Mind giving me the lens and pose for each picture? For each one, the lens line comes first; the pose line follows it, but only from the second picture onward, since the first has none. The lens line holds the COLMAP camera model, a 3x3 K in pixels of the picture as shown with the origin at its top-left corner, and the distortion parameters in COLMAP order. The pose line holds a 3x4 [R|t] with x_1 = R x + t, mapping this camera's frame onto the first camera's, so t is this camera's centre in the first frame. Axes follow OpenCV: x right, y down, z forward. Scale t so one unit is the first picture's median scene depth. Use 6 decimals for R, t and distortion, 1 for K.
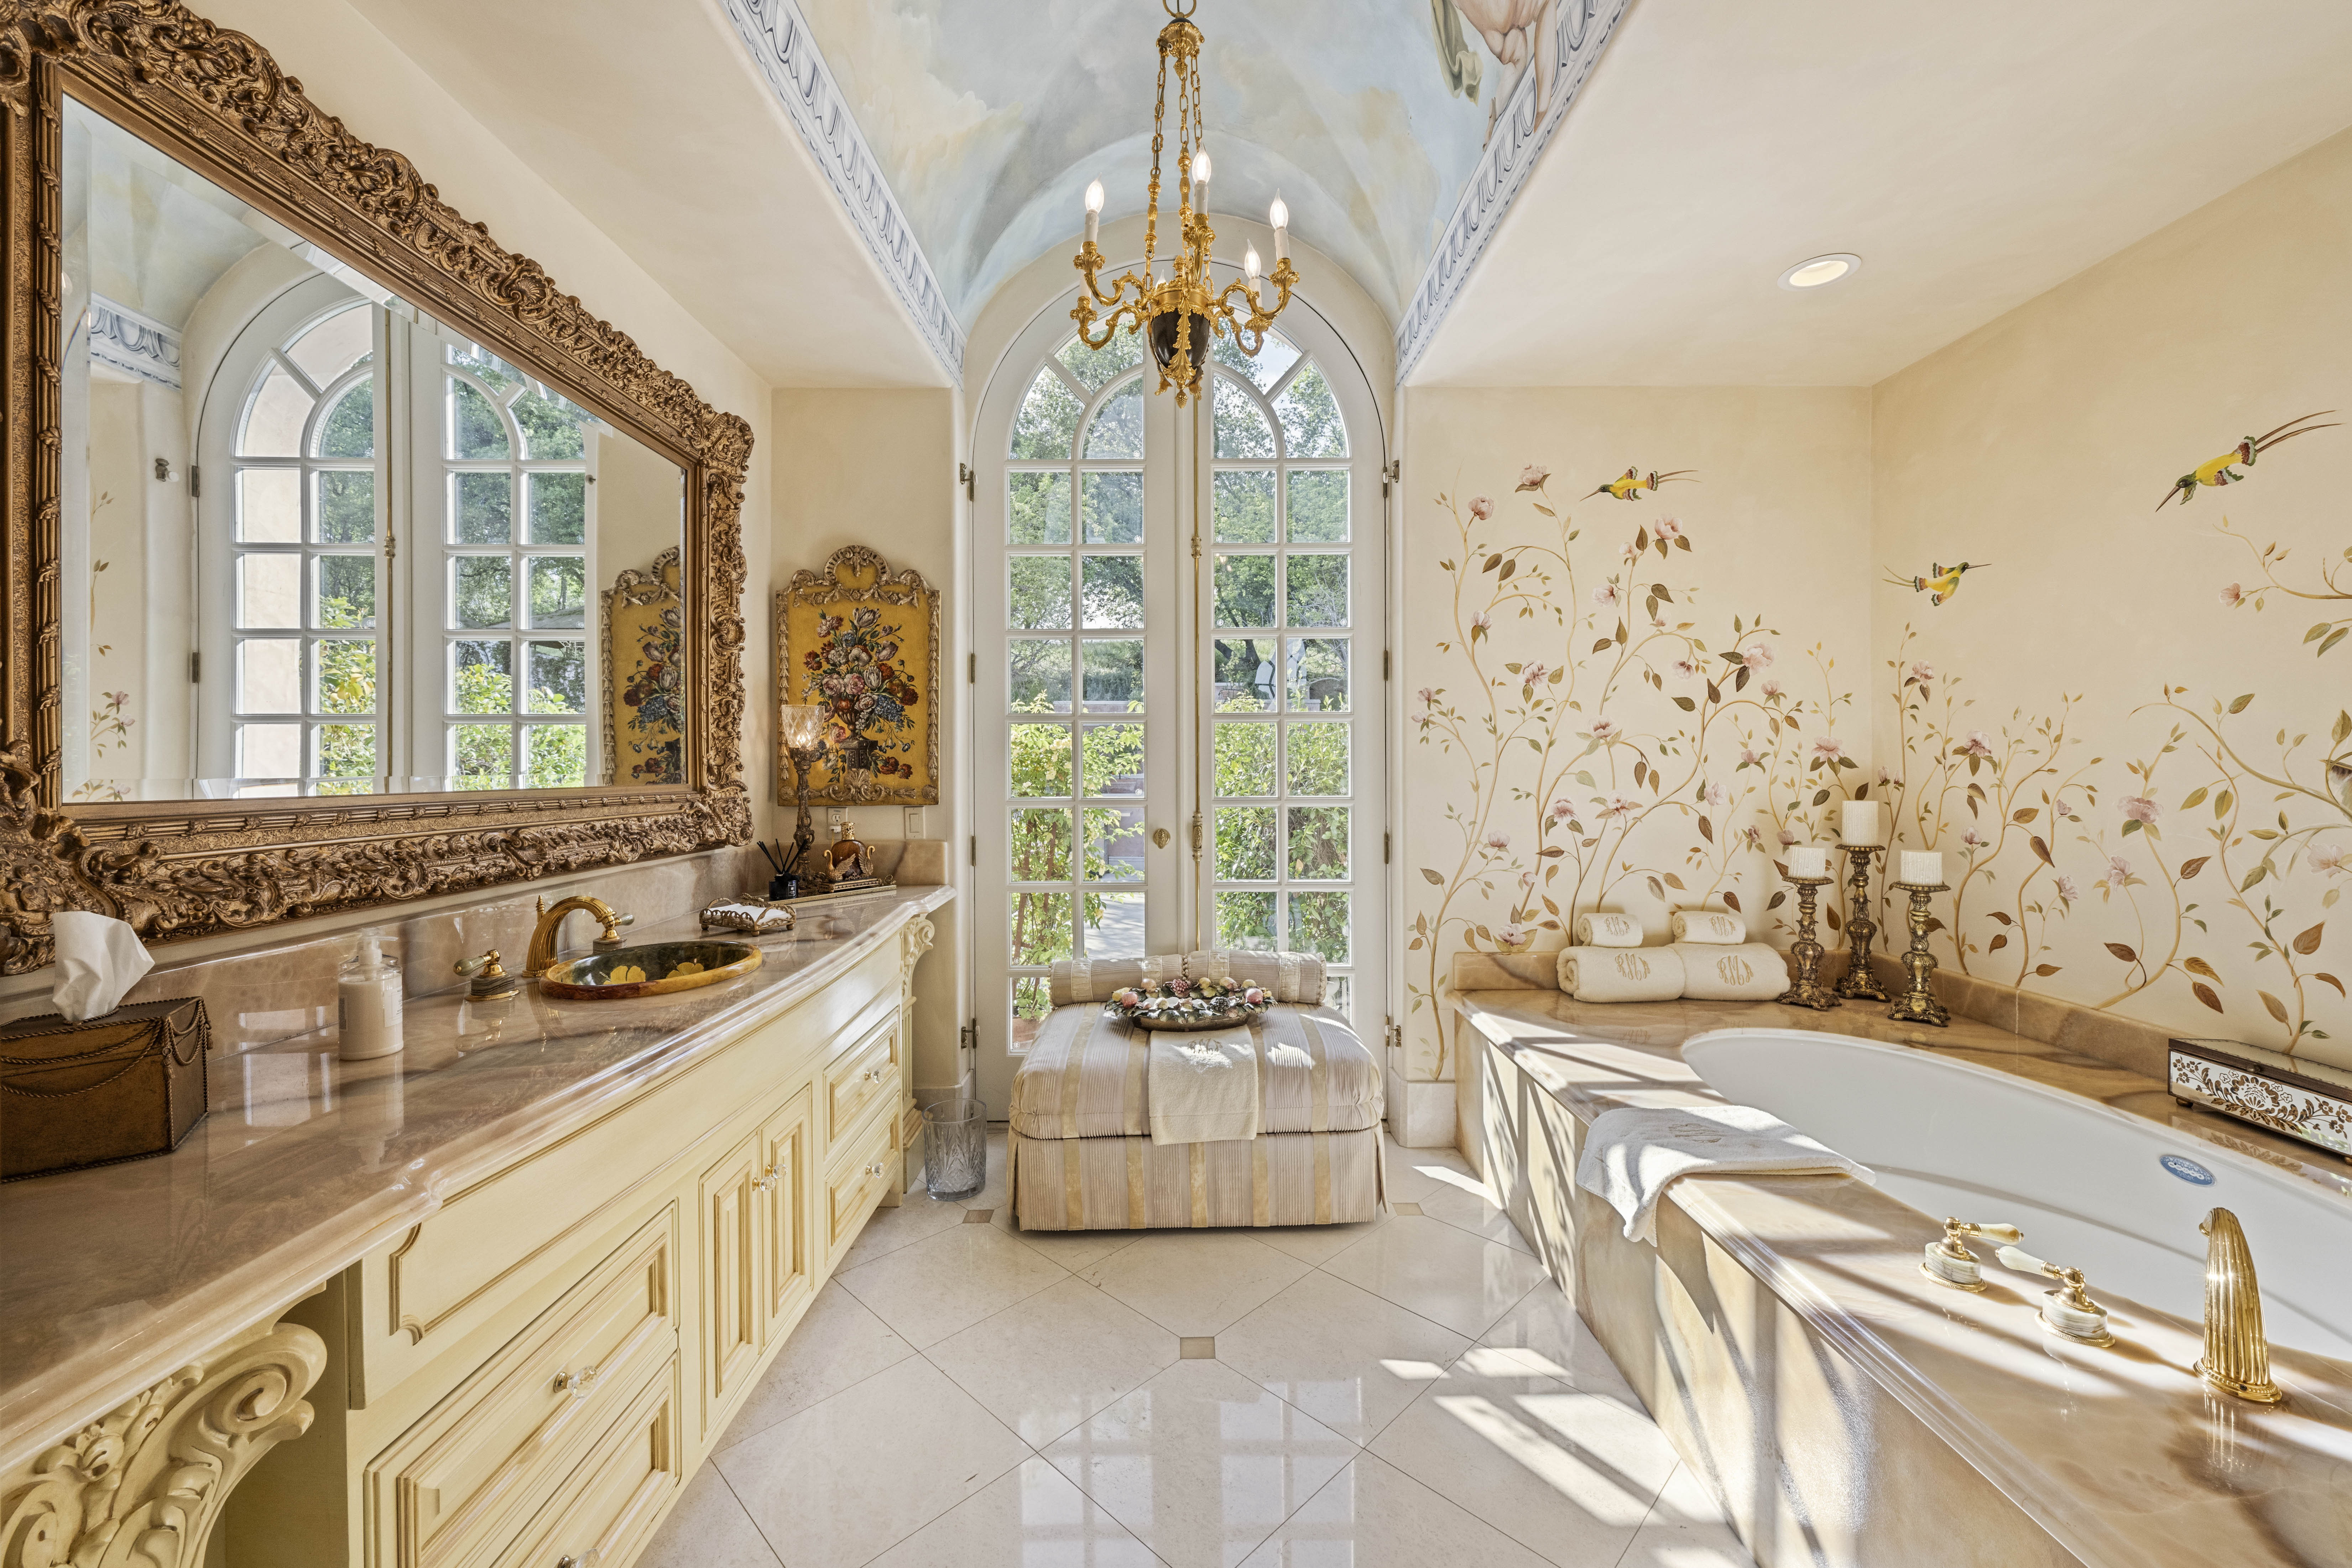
lens RADIAL K [[929.2, 0, 1182.4], [0, 929.2, 781.7], [0, 0, 1]] dist [-0.001941, -0.000289]
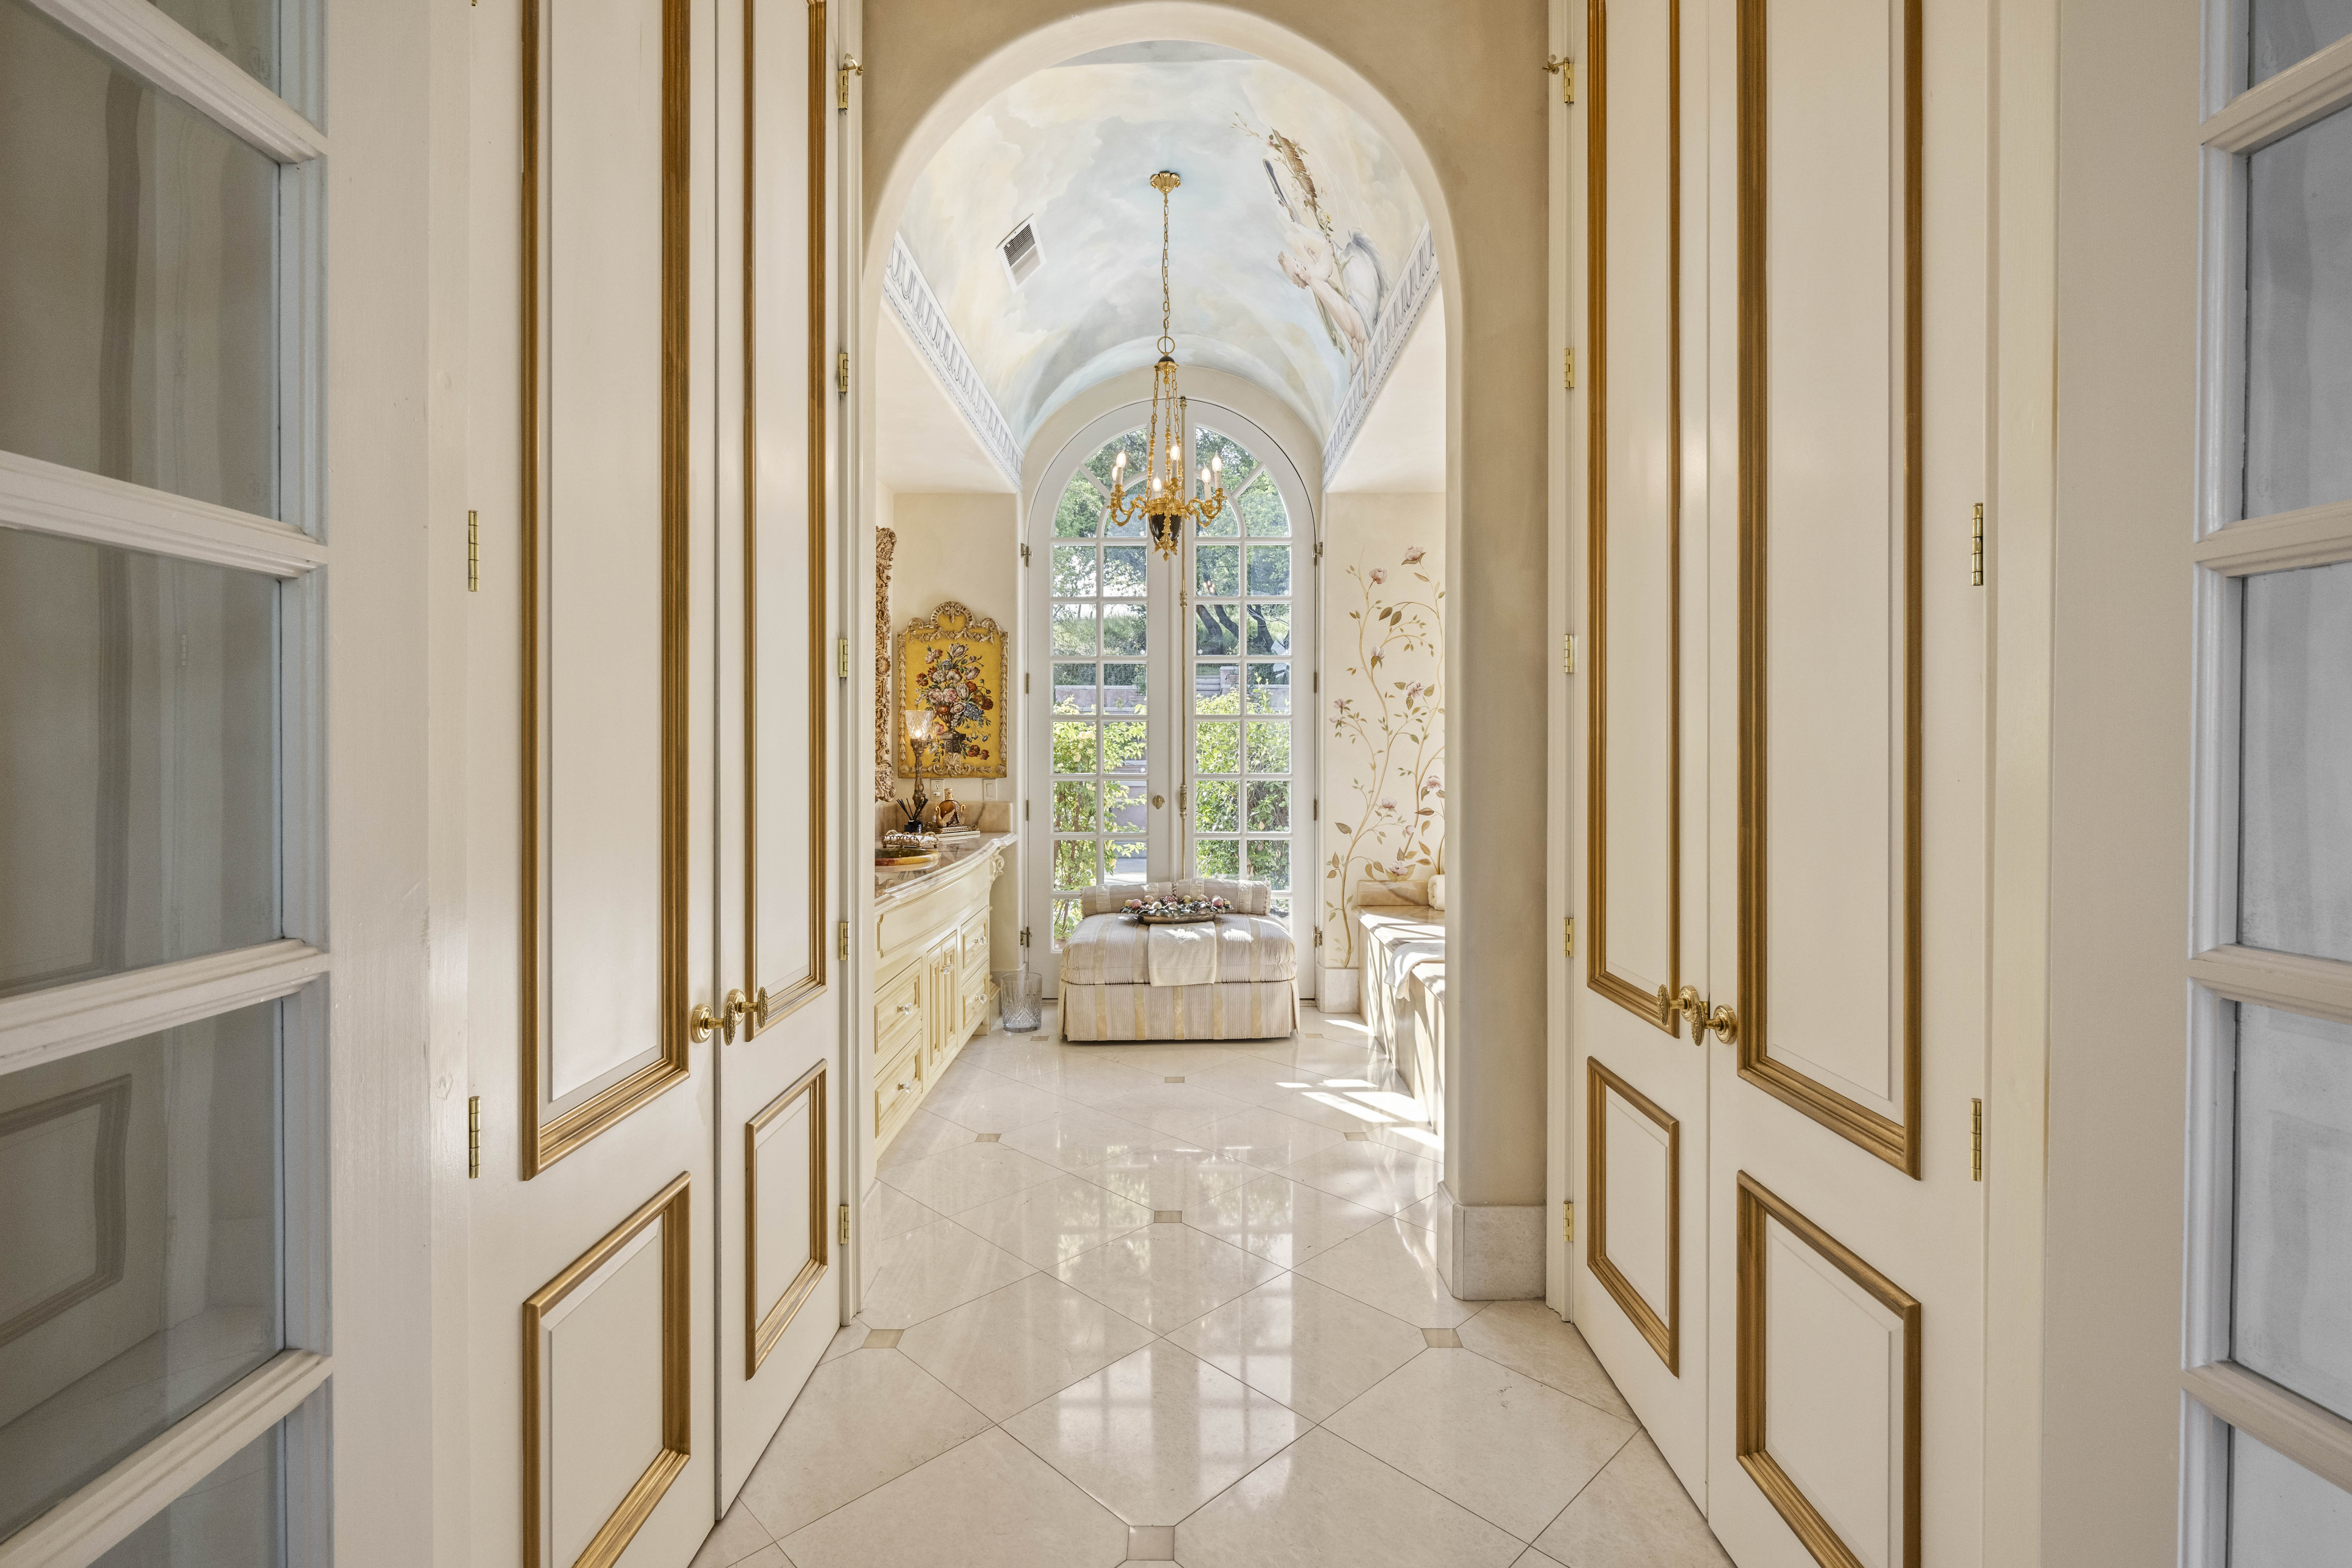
lens RADIAL K [[1104.8, 0, 1177.6], [0, 1104.8, 775.2], [0, 0, 1]] dist [0.001223, 0.000033]
pose [[0.999875, 0.003869, -0.015322, 0.034968], [-0.003821, 0.999988, 0.003172, 0.014551], [0.015334, -0.003113, 0.999878, -0.747433]]
